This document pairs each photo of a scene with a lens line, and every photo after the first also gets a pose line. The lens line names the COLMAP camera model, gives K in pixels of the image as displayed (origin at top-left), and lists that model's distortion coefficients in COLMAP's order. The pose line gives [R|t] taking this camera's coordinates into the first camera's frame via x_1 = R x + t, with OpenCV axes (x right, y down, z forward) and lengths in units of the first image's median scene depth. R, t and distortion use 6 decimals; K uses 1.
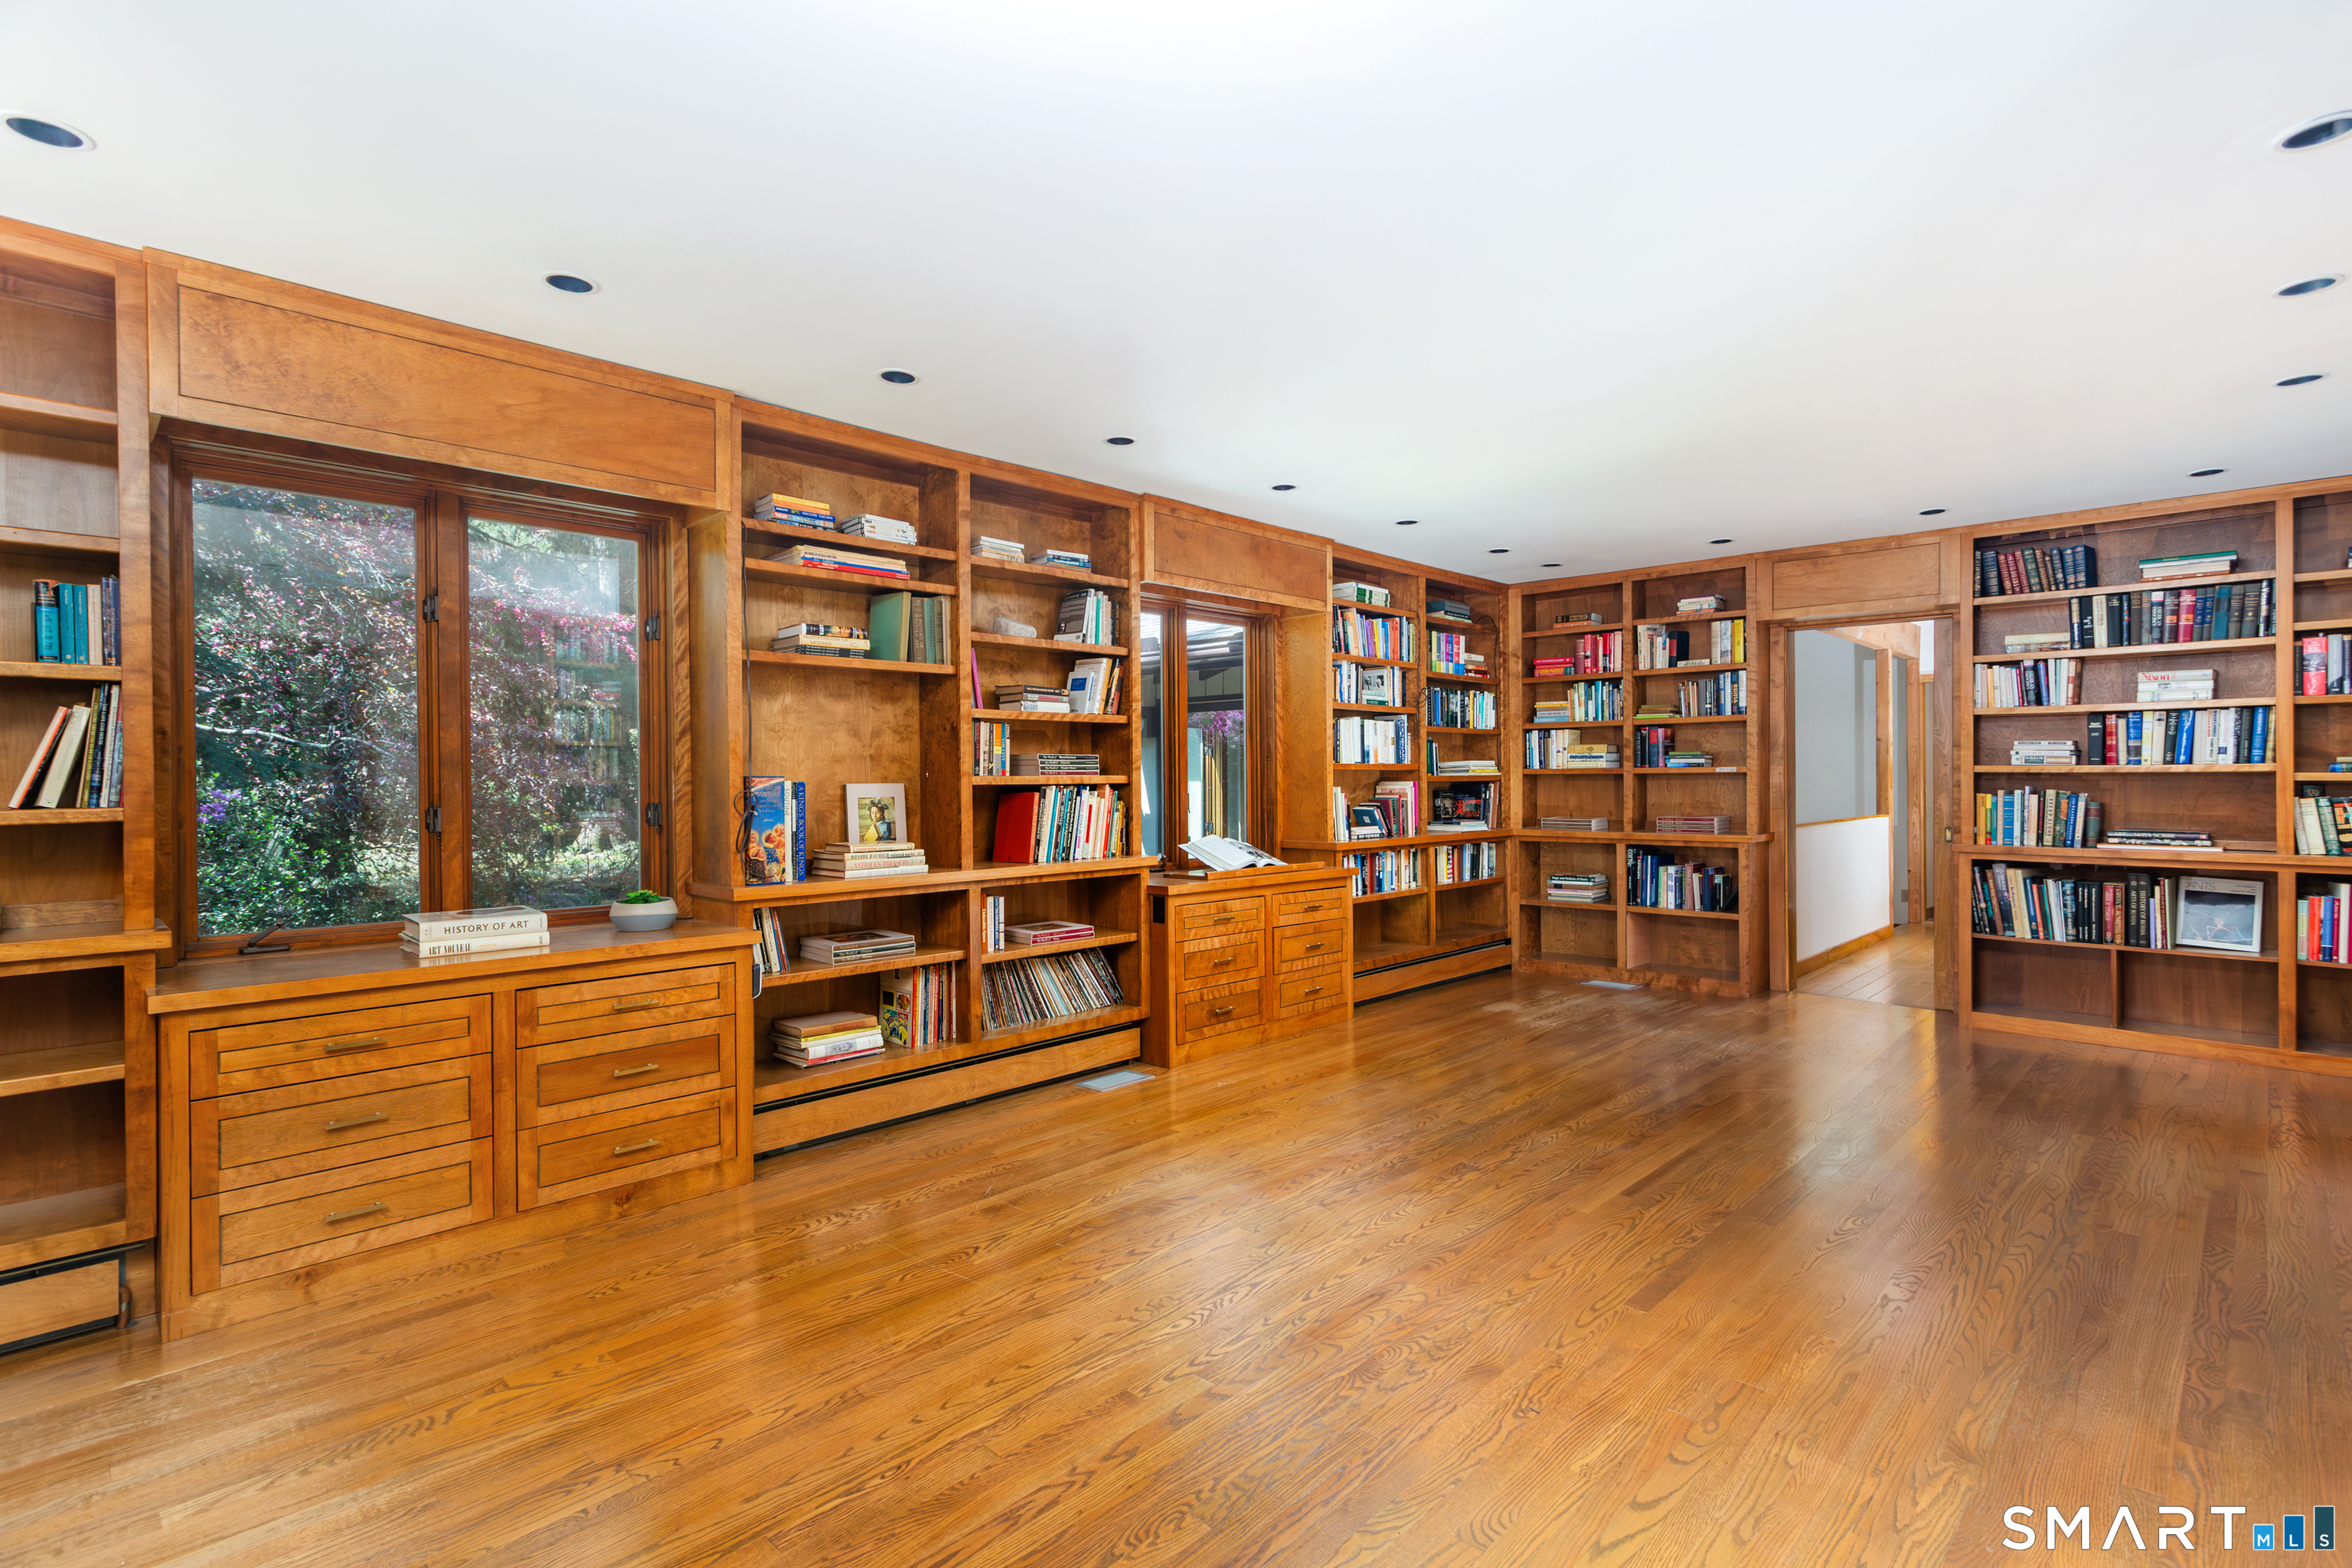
lens RADIAL K [[1111.0, 0, 1170.9], [0, 1111.0, 780.9], [0, 0, 1]] dist [-0.002441, -0.000491]
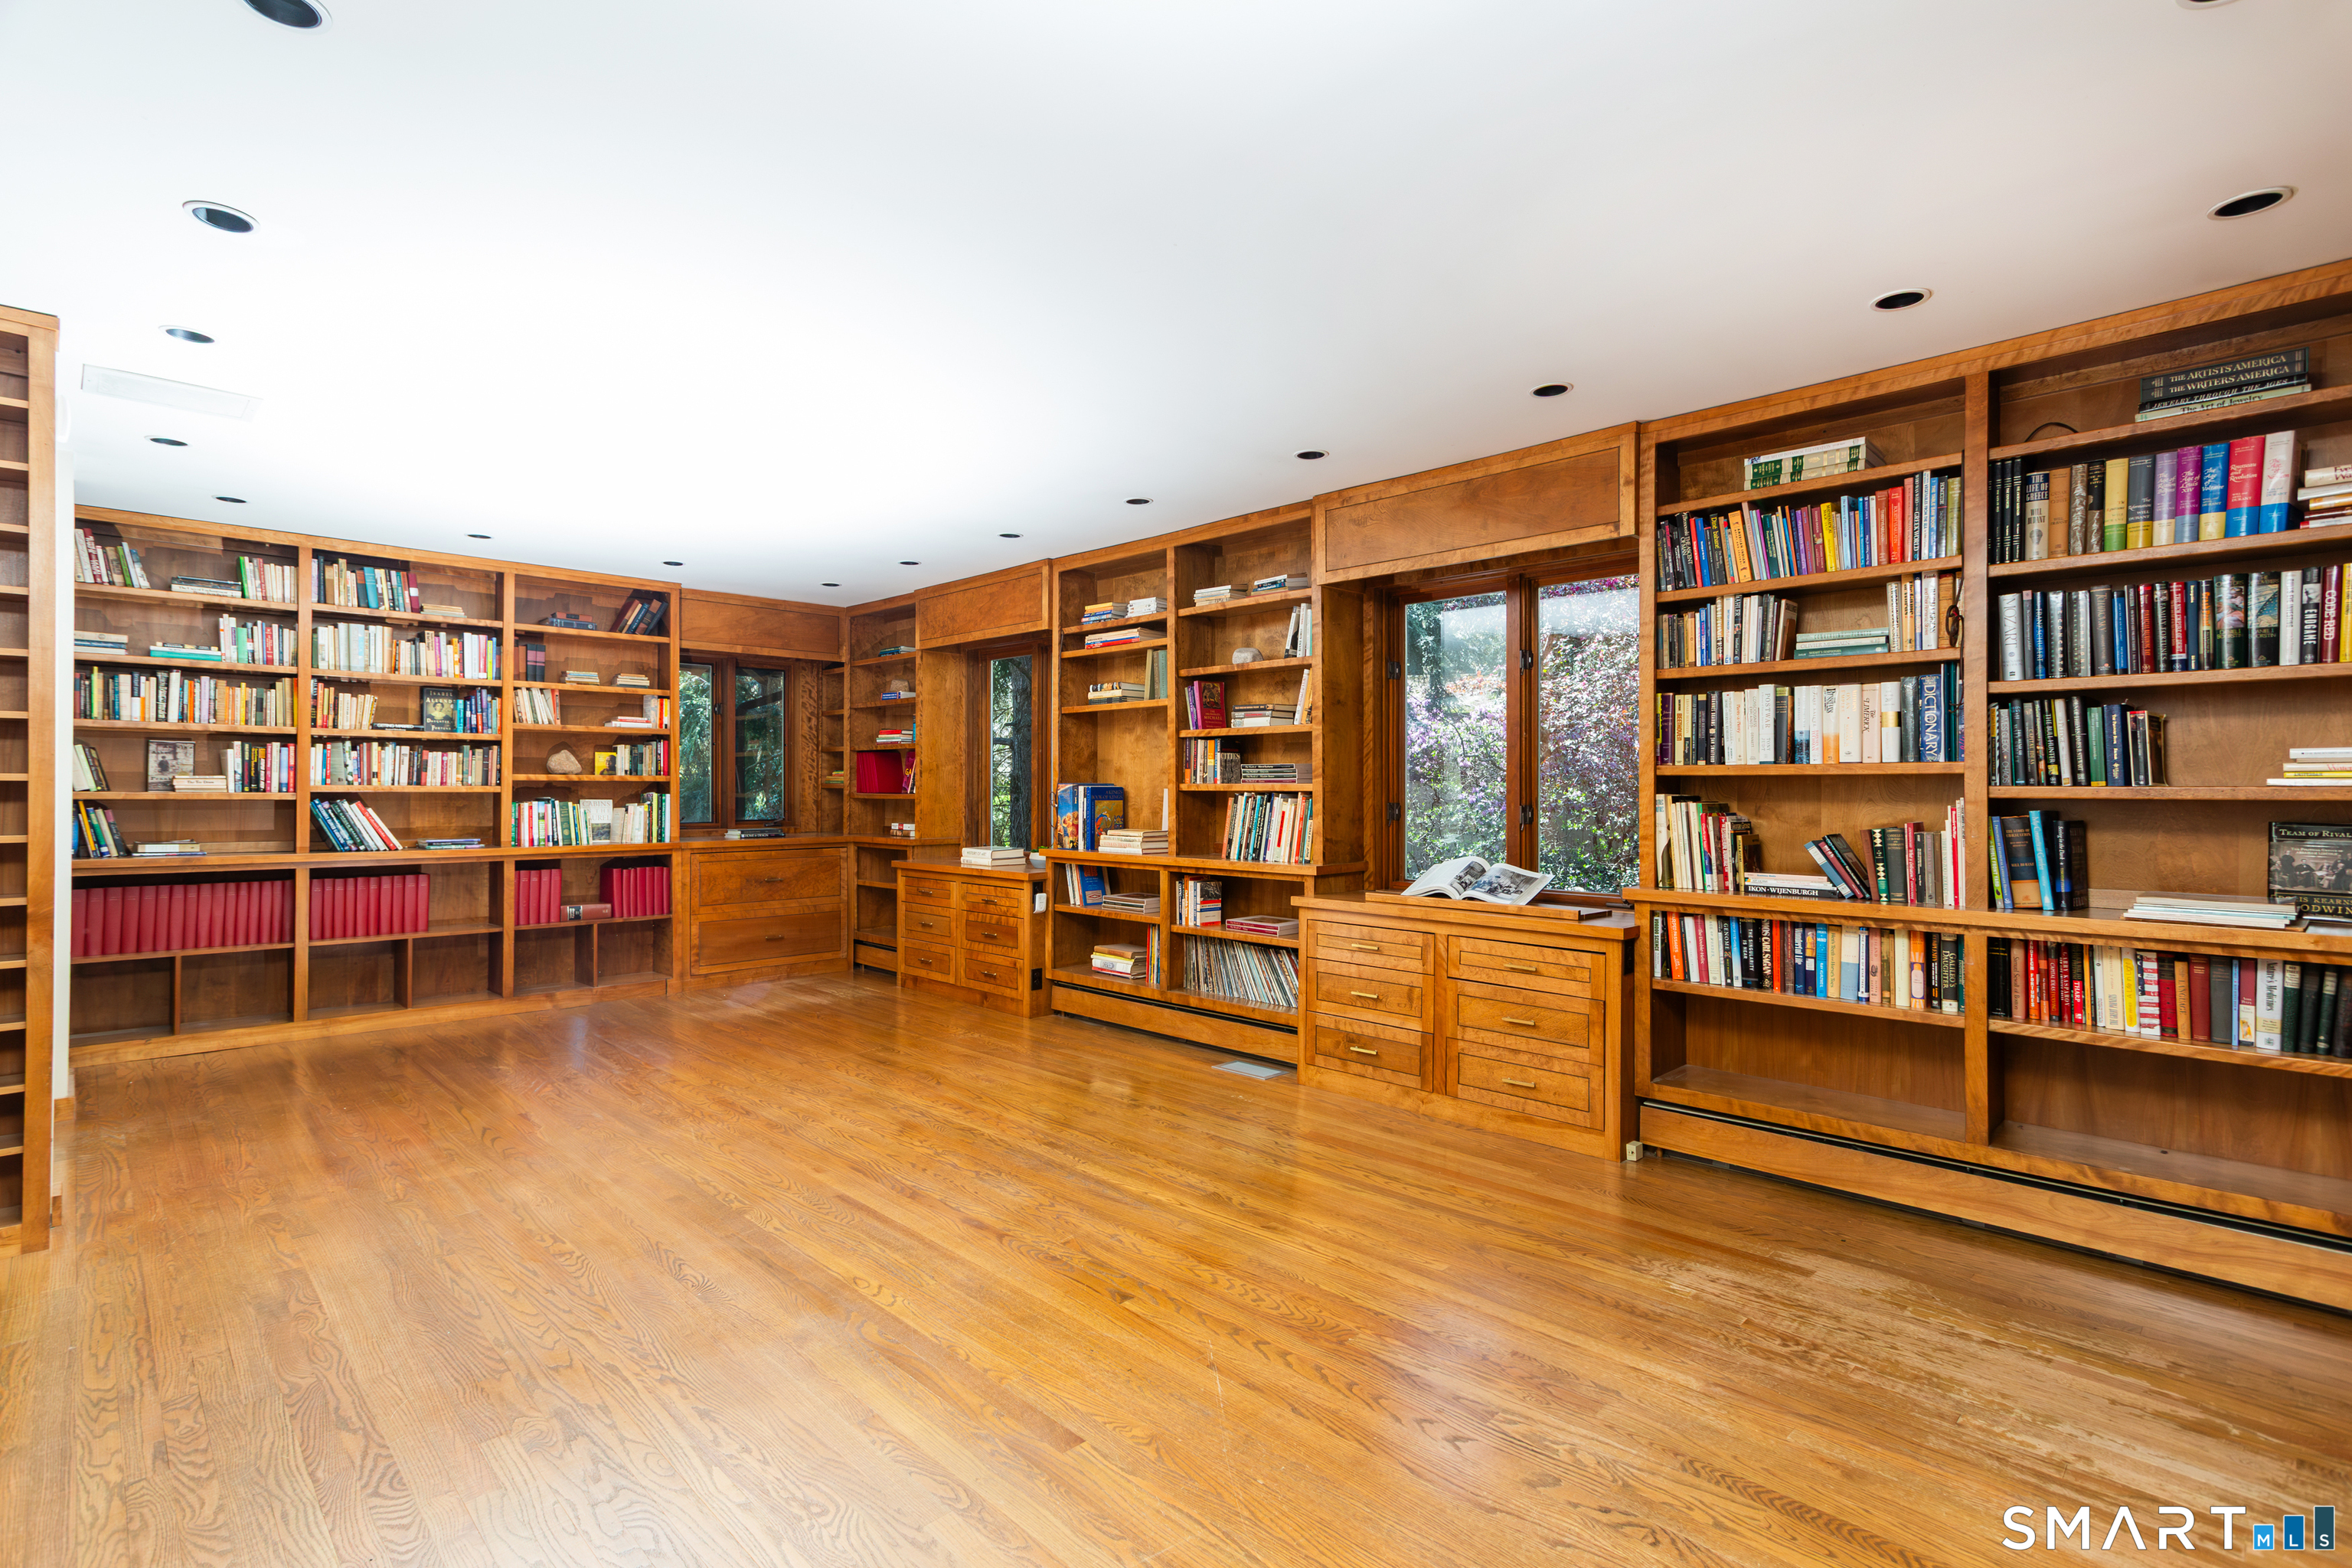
lens RADIAL K [[1111.0, 0, 1170.9], [0, 1111.0, 780.9], [0, 0, 1]] dist [-0.002441, -0.000491]
pose [[-0.013106, 0.004788, -0.999903, 1.026632], [-0.002535, 0.999985, 0.004822, -0.012727], [0.999911, 0.002597, -0.013093, 0.944321]]
